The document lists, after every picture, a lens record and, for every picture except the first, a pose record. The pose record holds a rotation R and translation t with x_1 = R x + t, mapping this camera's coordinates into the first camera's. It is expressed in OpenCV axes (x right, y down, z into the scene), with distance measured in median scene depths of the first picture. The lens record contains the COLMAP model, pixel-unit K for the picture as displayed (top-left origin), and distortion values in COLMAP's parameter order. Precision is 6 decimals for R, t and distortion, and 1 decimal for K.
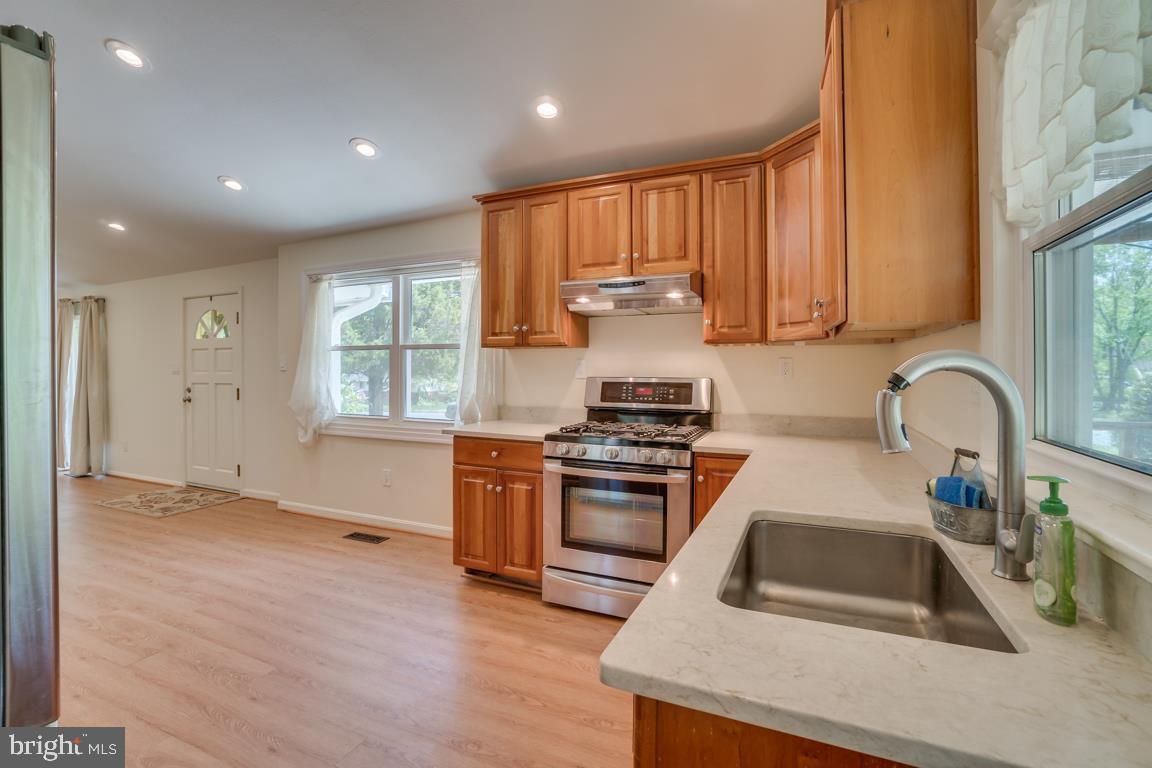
lens RADIAL K [[518.7, 0, 596.4], [0, 518.7, 371.6], [0, 0, 1]] dist [-0.046303, 0.011103]
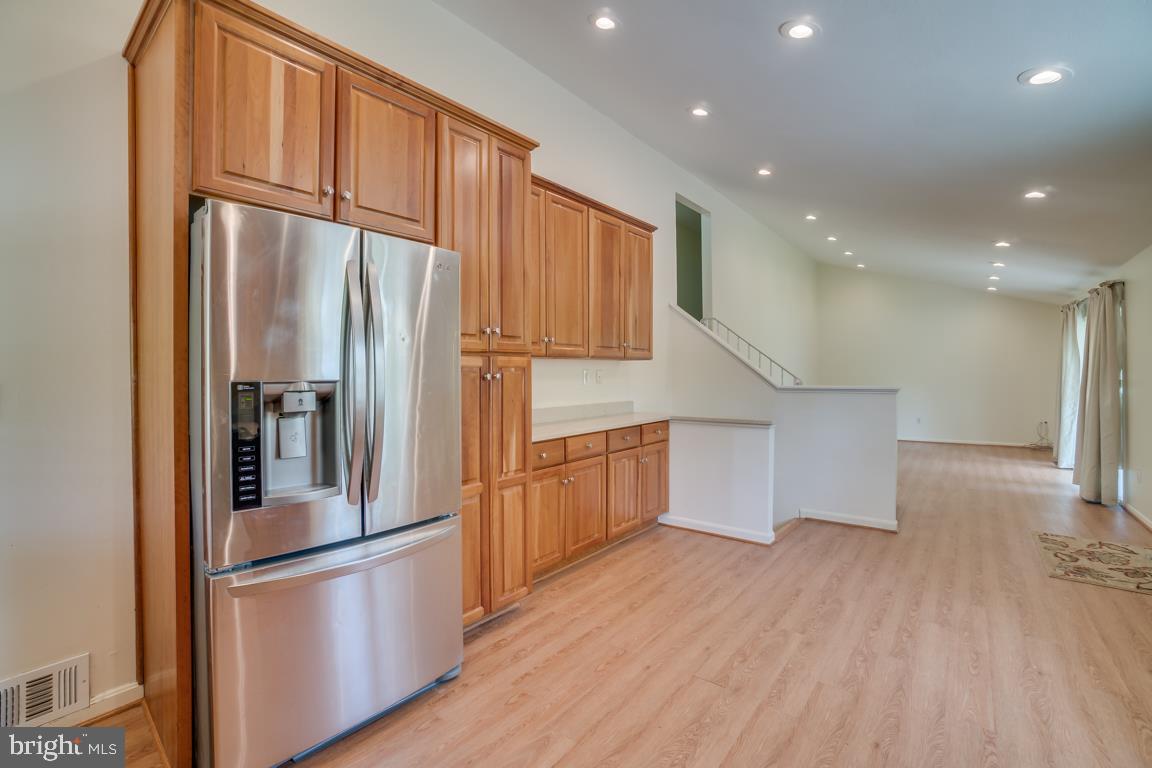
lens RADIAL K [[524.5, 0, 550.3], [0, 524.5, 375.8], [0, 0, 1]] dist [-0.065760, 0.023038]
pose [[-0.319520, 0.007209, -0.947552, 0.065855], [-0.002564, 0.999961, 0.008472, -0.006583], [0.947576, 0.005136, -0.319489, 0.671257]]
